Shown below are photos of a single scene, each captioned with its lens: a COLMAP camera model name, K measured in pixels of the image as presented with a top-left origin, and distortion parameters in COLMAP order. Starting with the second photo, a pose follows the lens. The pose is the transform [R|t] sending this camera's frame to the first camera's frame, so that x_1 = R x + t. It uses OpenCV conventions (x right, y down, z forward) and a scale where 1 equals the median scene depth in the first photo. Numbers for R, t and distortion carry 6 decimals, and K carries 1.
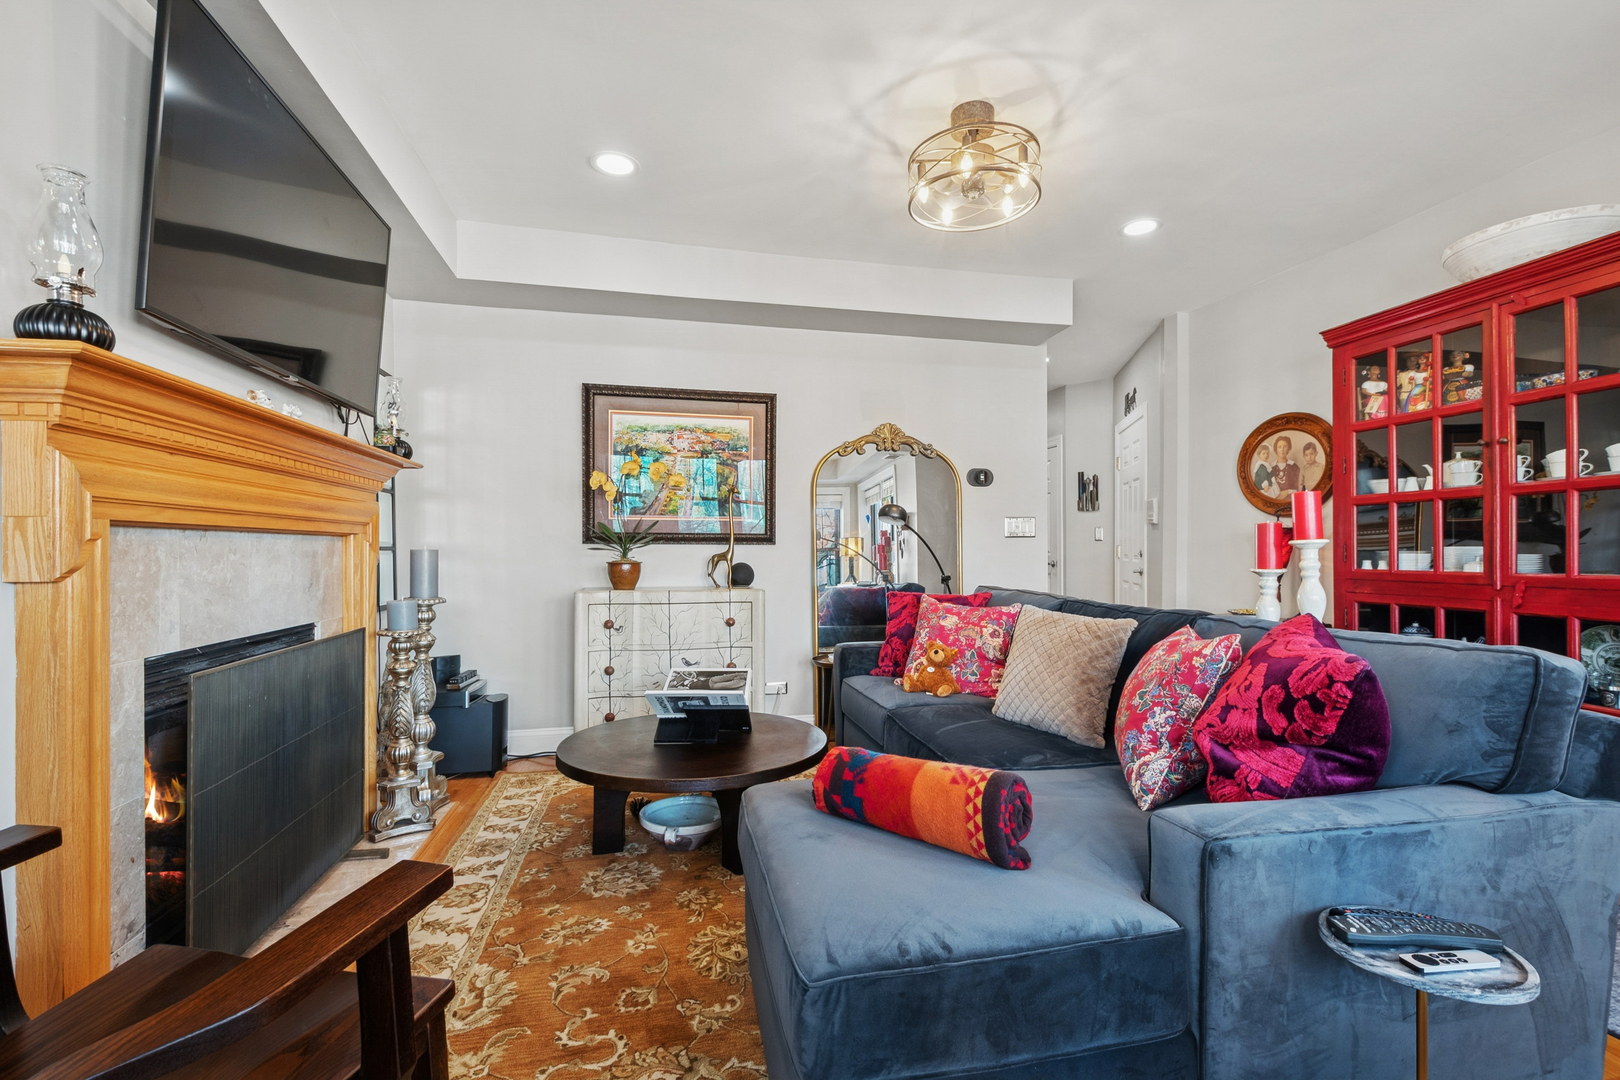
lens RADIAL K [[716.8, 0, 819.8], [0, 716.8, 545.2], [0, 0, 1]] dist [0.000566, -0.000846]
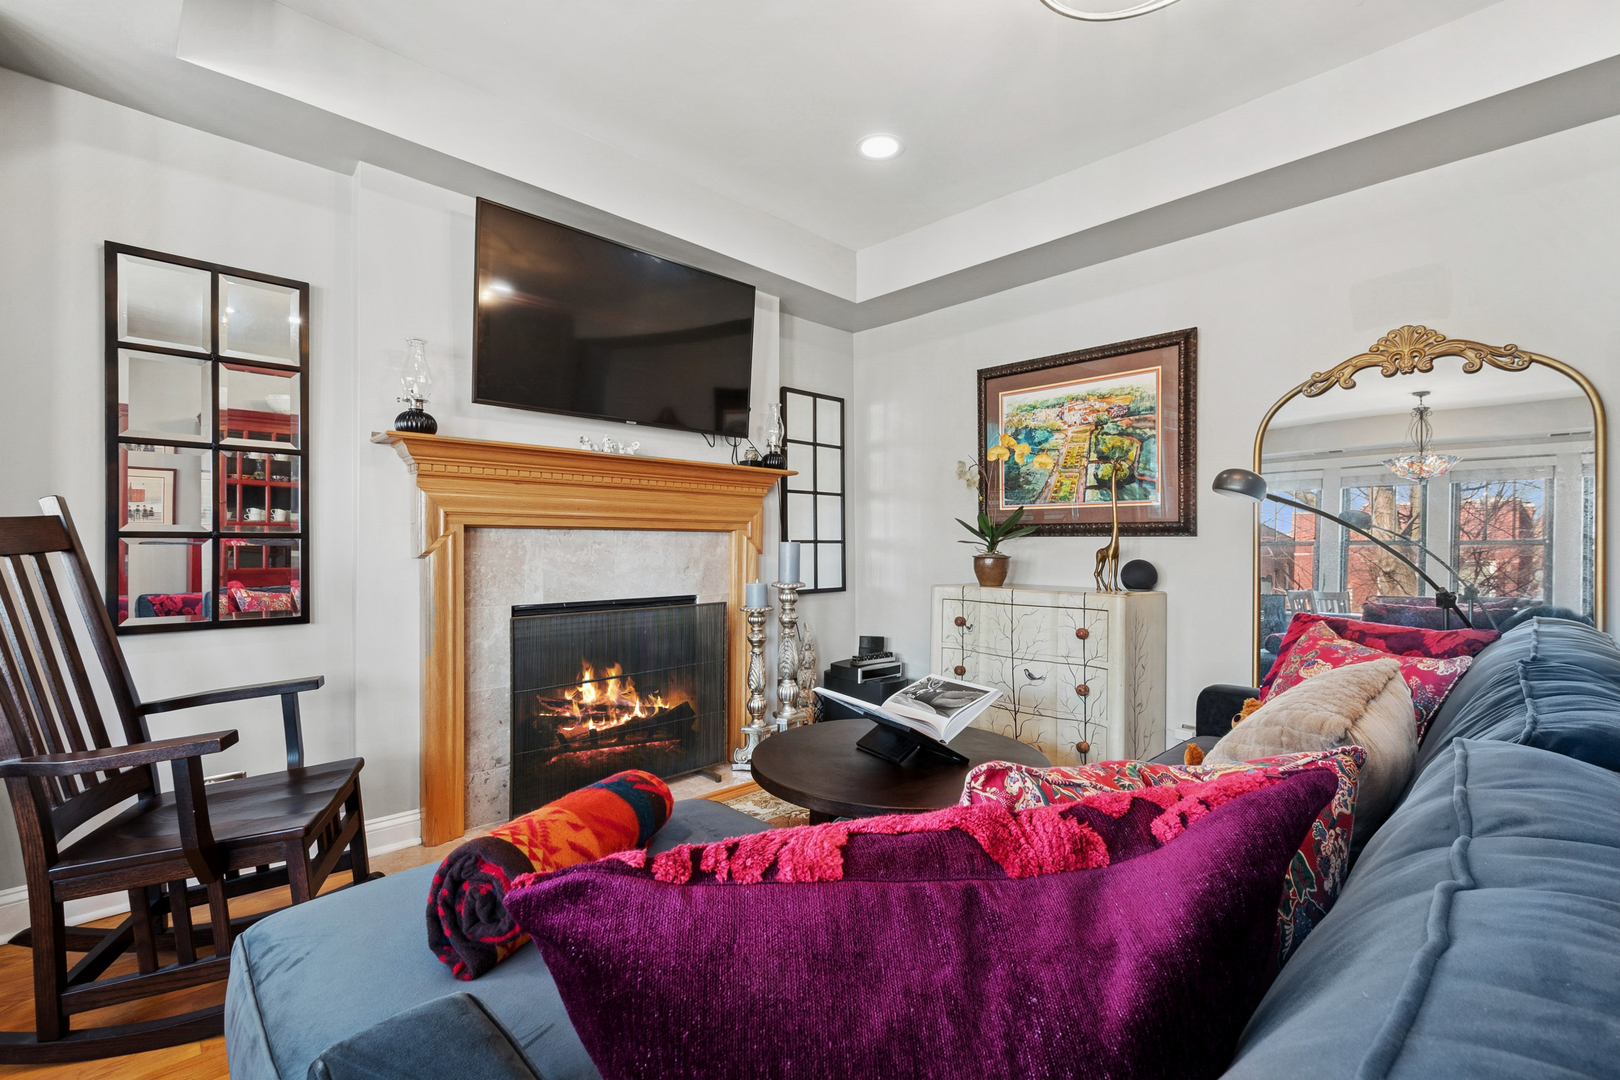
lens RADIAL K [[716.8, 0, 814.5], [0, 716.8, 540.1], [0, 0, 1]] dist [0.000566, -0.000846]
pose [[0.523489, -0.004176, -0.852022, 1.090679], [0.003528, 0.999990, -0.002734, 0.012769], [0.852025, -0.001575, 0.523499, 0.899167]]
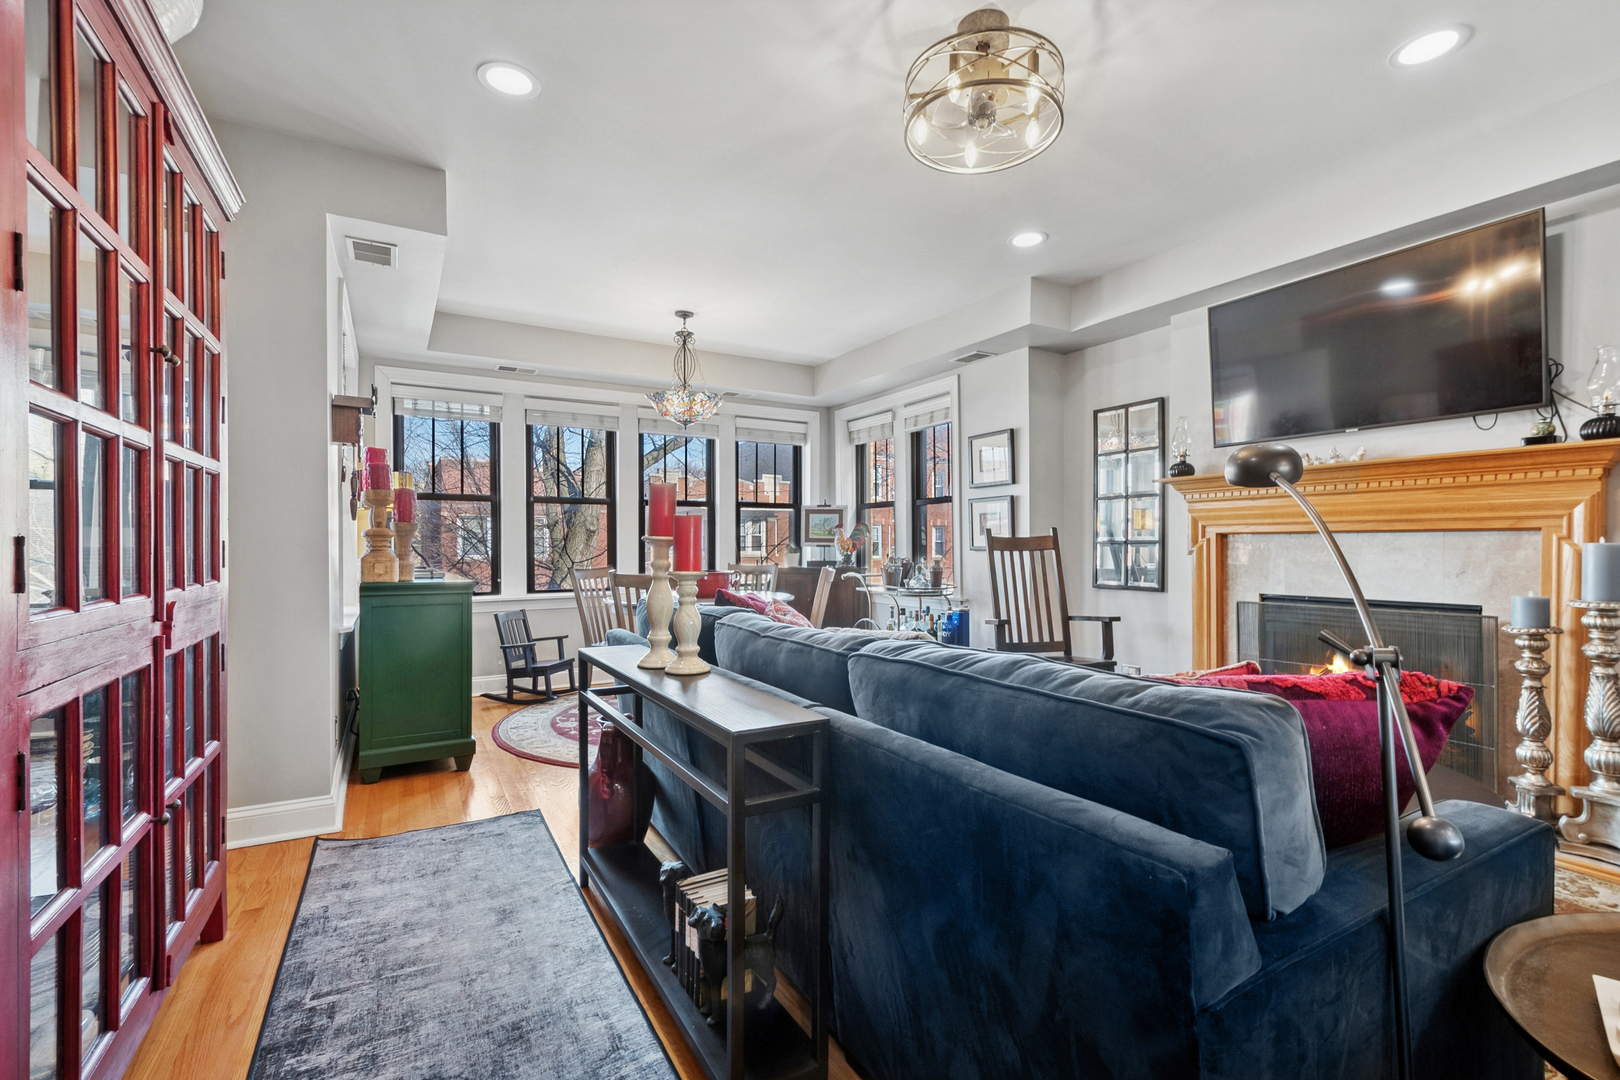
lens RADIAL K [[716.8, 0, 820.4], [0, 716.8, 544.3], [0, 0, 1]] dist [0.000566, -0.000846]
pose [[-0.955116, 0.009644, -0.296075, 1.262077], [0.011311, 0.999928, -0.003918, 0.000196], [0.296016, -0.007090, -0.955157, 3.386400]]
